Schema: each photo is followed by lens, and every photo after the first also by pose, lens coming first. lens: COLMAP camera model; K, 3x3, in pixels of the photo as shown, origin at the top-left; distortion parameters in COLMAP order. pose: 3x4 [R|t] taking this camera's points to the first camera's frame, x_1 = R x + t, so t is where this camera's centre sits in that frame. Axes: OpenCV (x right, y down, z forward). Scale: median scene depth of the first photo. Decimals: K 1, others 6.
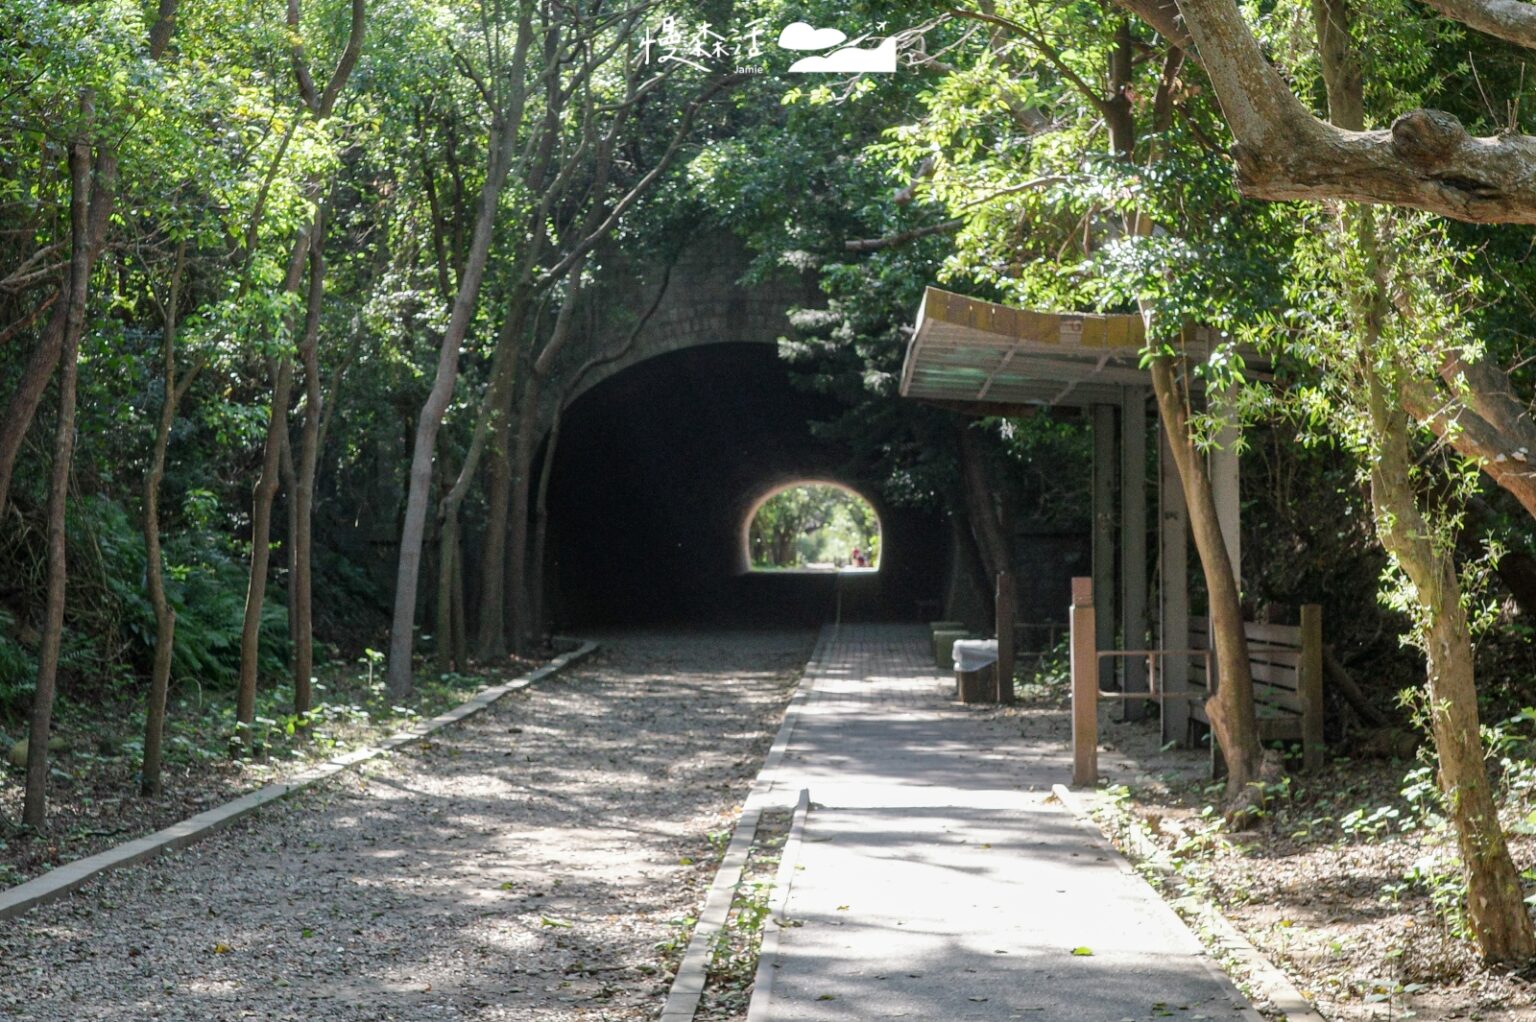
lens RADIAL K [[2923.2, 0, 768.0], [0, 2923.2, 511.0], [0, 0, 1]] dist [0.051547, 0.038246]
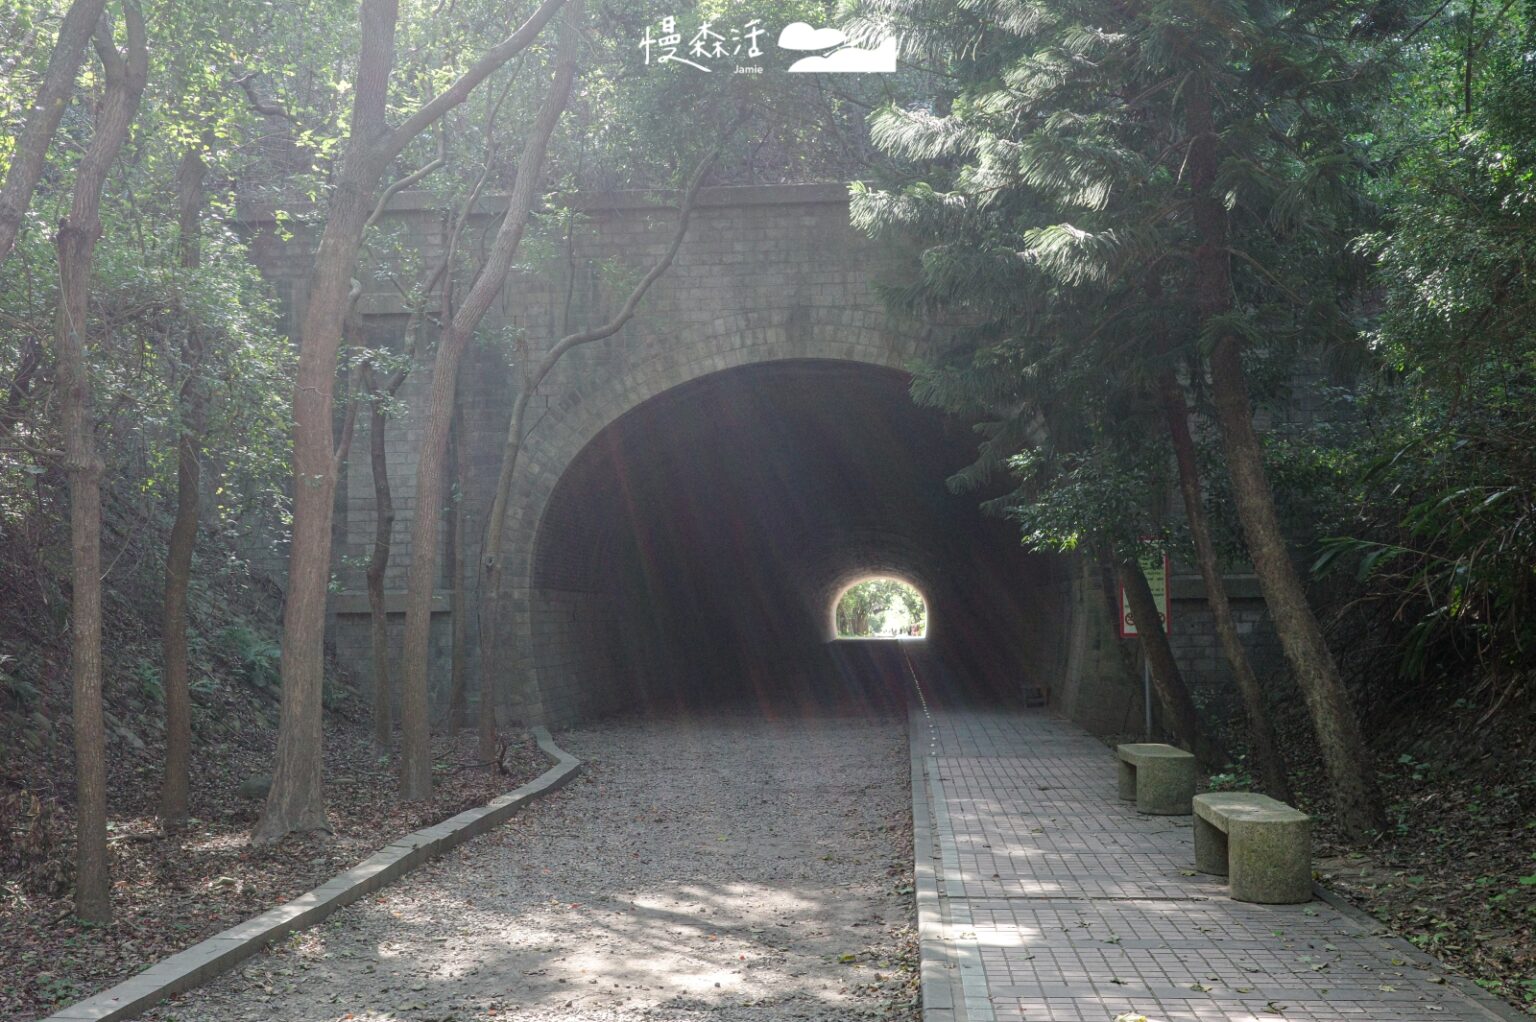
lens RADIAL K [[1791.2, 0, 767.3], [0, 1791.2, 550.3], [0, 0, 1]] dist [0.024455, 0.002096]
pose [[0.998931, -0.005343, -0.045924, 0.005510], [0.004051, 0.999595, -0.028177, 0.015698], [0.046056, 0.027960, 0.998547, 1.044847]]
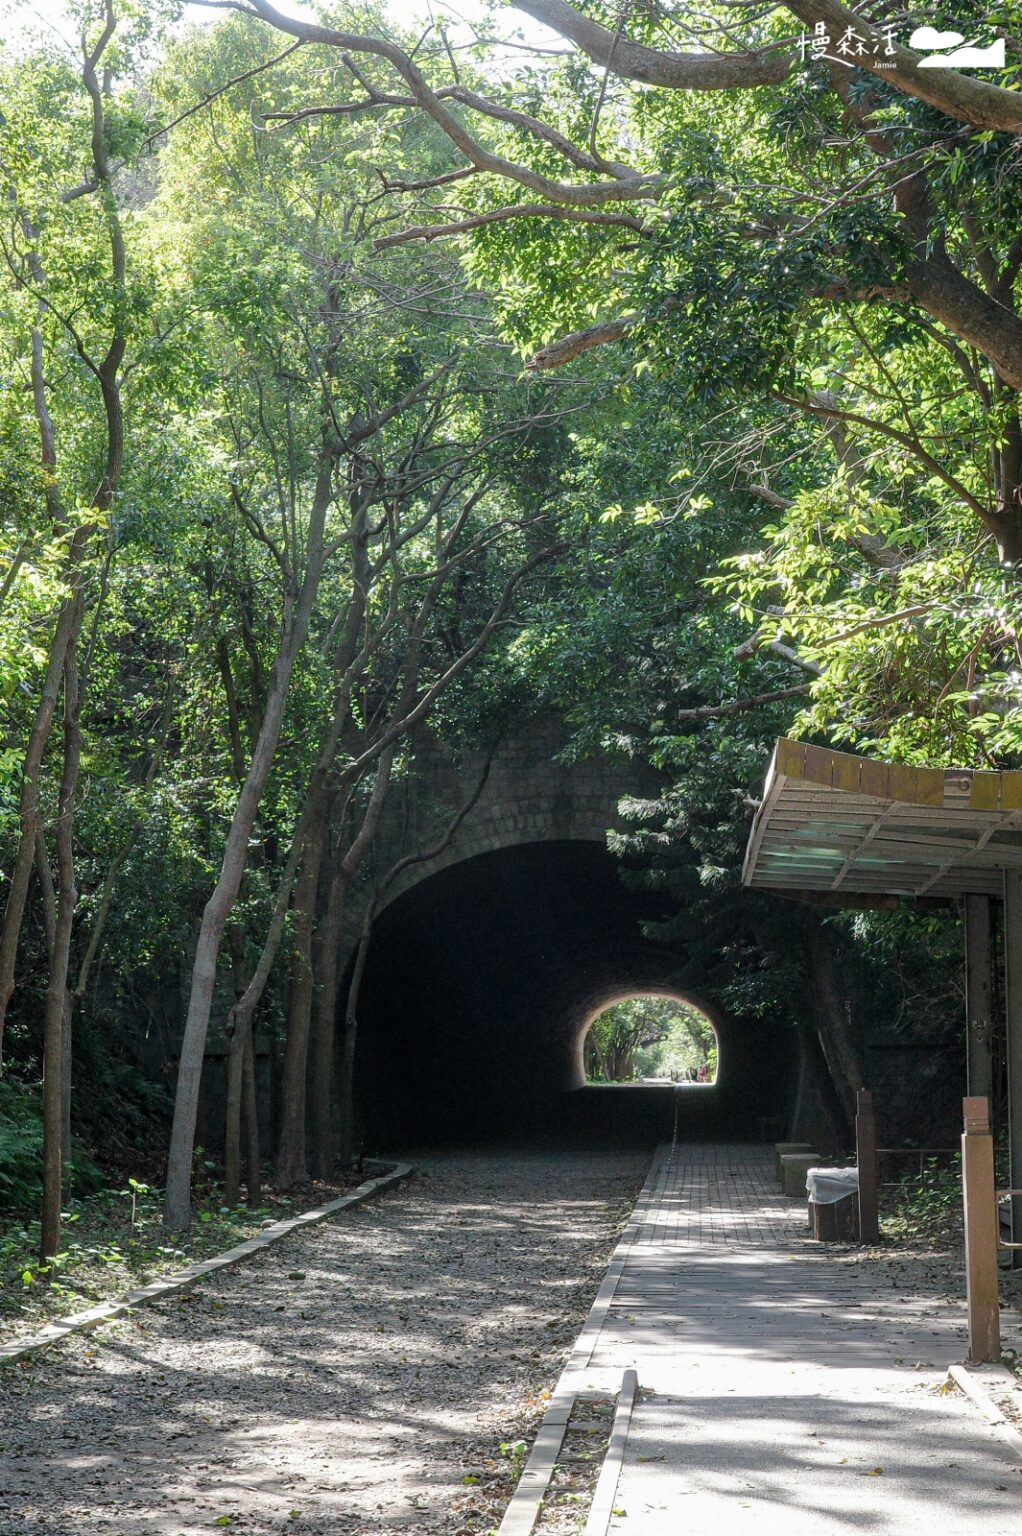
lens RADIAL K [[2923.2, 0, 506.8], [0, 2923.2, 728.0], [0, 0, 1]] dist [0.051547, 0.038246]
pose [[0.999451, -0.005699, -0.032648, 0.003945], [0.002376, 0.994890, -0.100940, 0.002027], [0.033056, 0.100807, 0.994357, 0.129571]]
